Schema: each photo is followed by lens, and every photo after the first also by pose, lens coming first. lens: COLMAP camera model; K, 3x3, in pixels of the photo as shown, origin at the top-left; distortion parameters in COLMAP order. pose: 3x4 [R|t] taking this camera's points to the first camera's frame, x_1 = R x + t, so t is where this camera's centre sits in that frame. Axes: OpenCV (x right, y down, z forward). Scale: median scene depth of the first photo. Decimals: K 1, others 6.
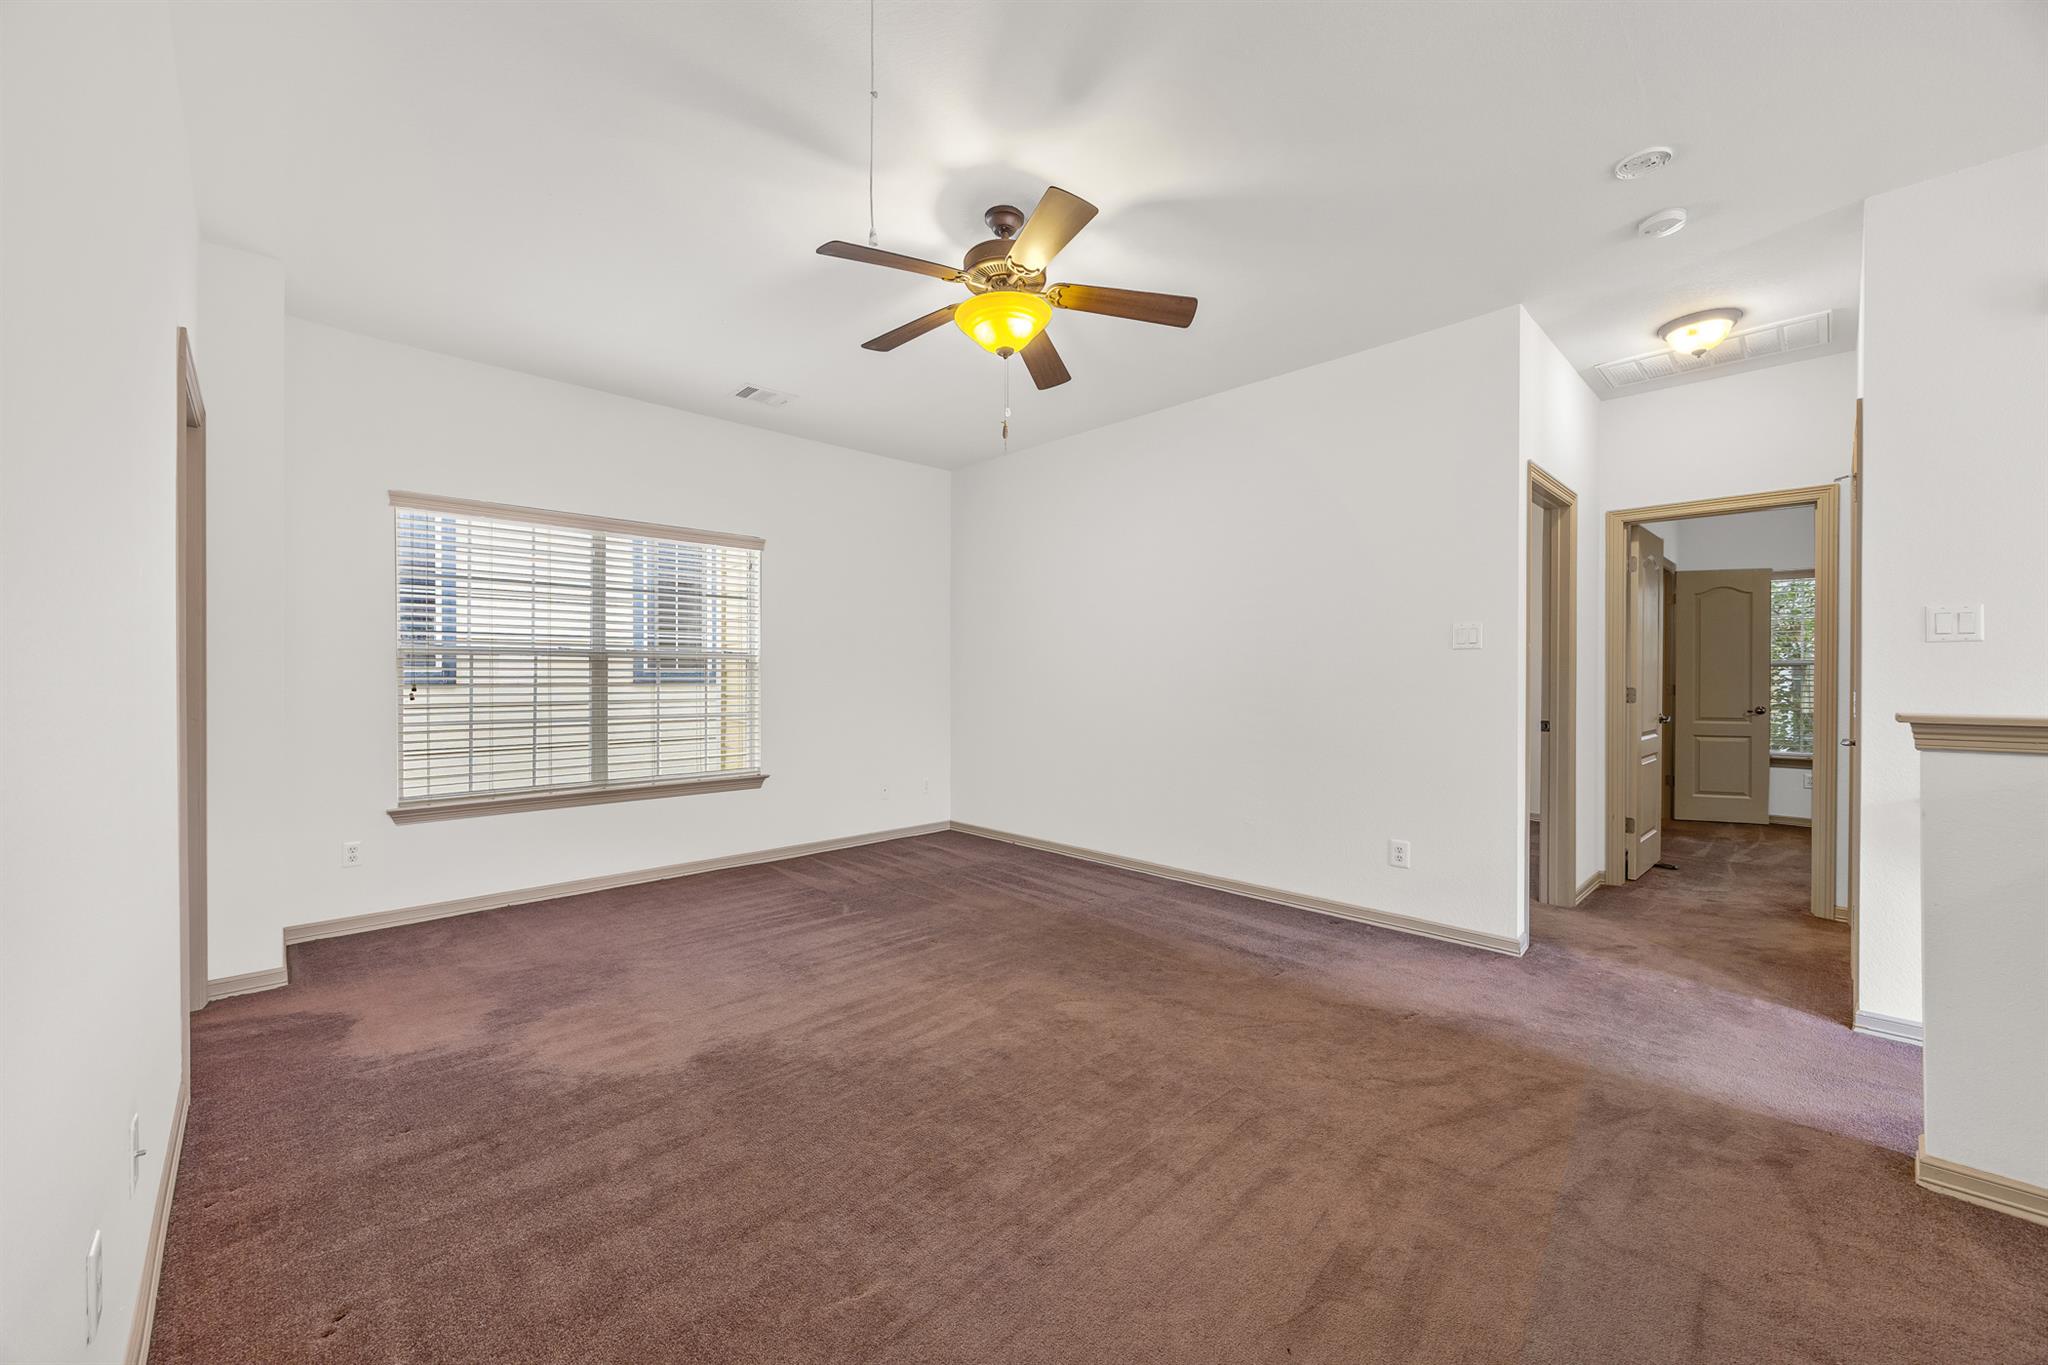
lens RADIAL K [[779.5, 0, 1025.2], [0, 779.5, 681.6], [0, 0, 1]] dist [0.004552, 0.000039]
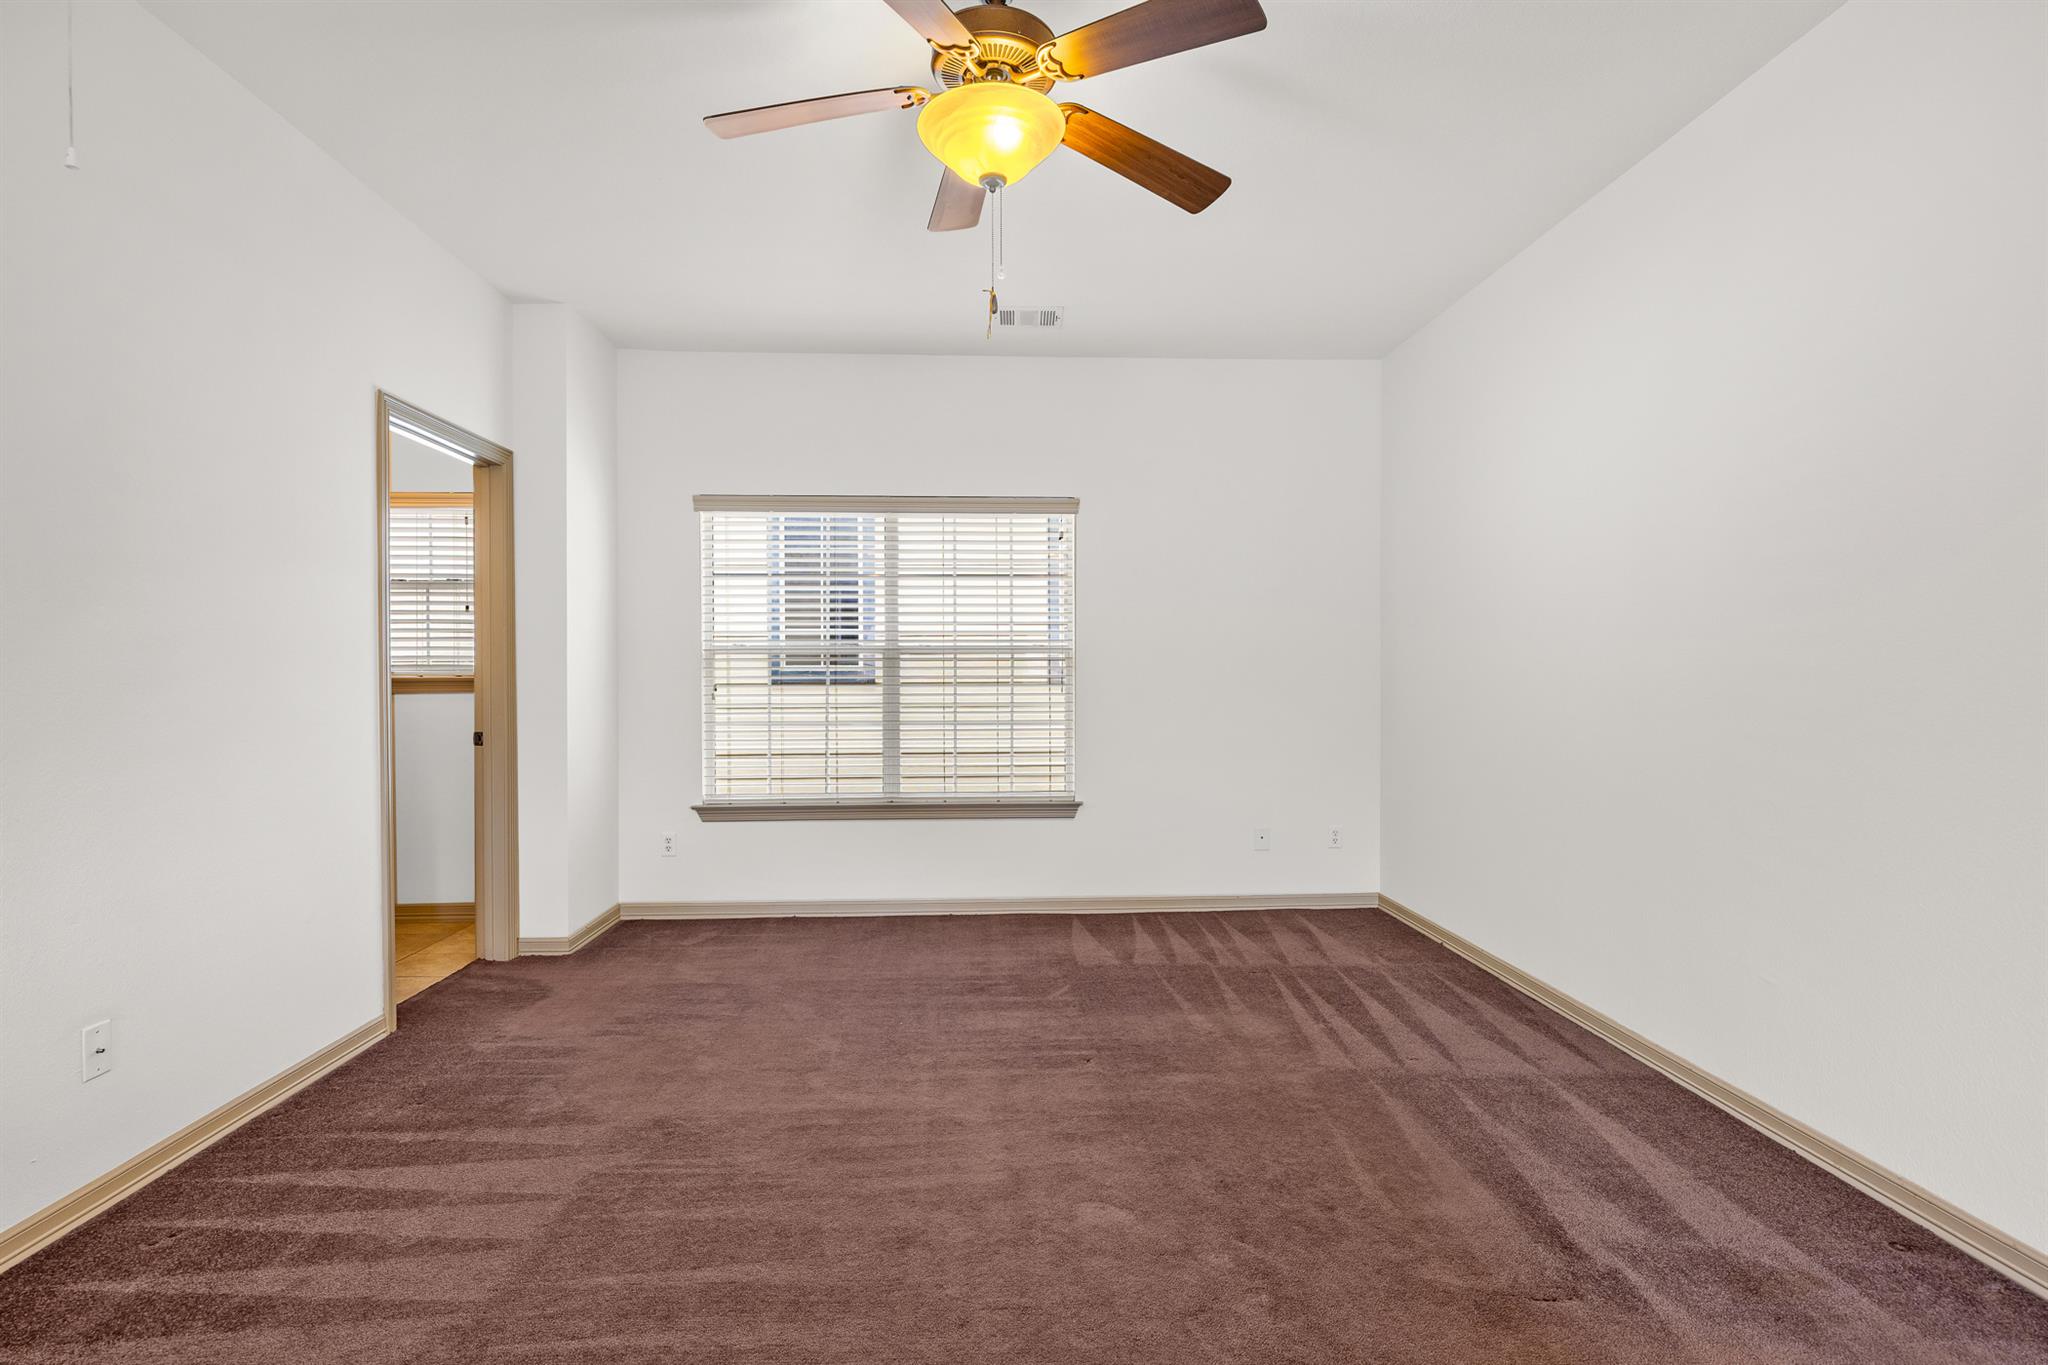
lens RADIAL K [[1020.4, 0, 1026.7], [0, 1020.4, 681.2], [0, 0, 1]] dist [-0.005802, -0.000463]
pose [[0.751996, -0.003684, -0.659158, 0.388657], [0.001969, 0.999992, -0.003342, 0.004018], [0.659165, 0.001215, 0.751997, 0.264701]]
